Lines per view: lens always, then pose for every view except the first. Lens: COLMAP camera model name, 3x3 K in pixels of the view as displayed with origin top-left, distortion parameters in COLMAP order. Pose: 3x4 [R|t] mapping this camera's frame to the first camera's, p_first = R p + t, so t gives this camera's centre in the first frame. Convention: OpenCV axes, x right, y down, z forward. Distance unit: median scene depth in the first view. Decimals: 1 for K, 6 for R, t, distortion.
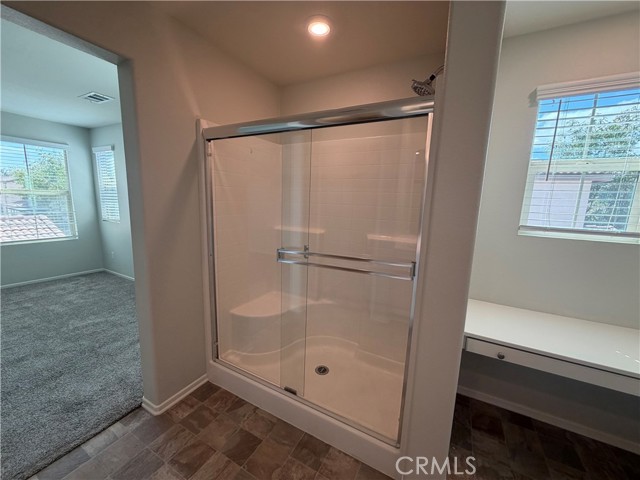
lens RADIAL K [[255.7, 0, 319.9], [0, 255.7, 236.9], [0, 0, 1]] dist [-0.004256, -0.000864]
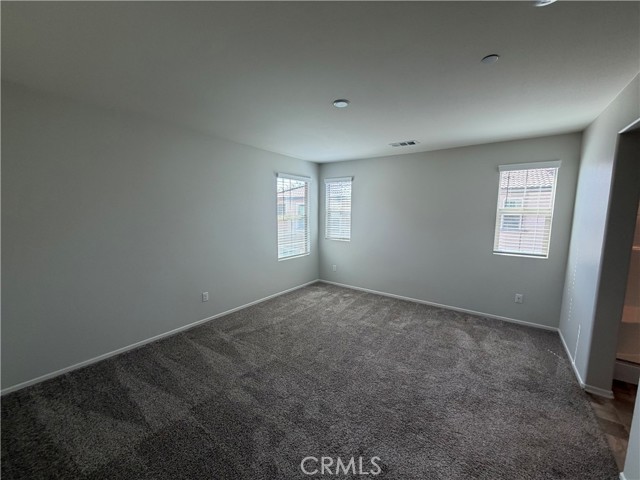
lens RADIAL K [[255.7, 0, 319.7], [0, 255.7, 242.5], [0, 0, 1]] dist [-0.004256, -0.000864]
pose [[0.991090, -0.009756, -0.132839, -0.799569], [0.007135, 0.999771, -0.020191, -0.027672], [0.133006, 0.019064, 0.990932, -0.203460]]
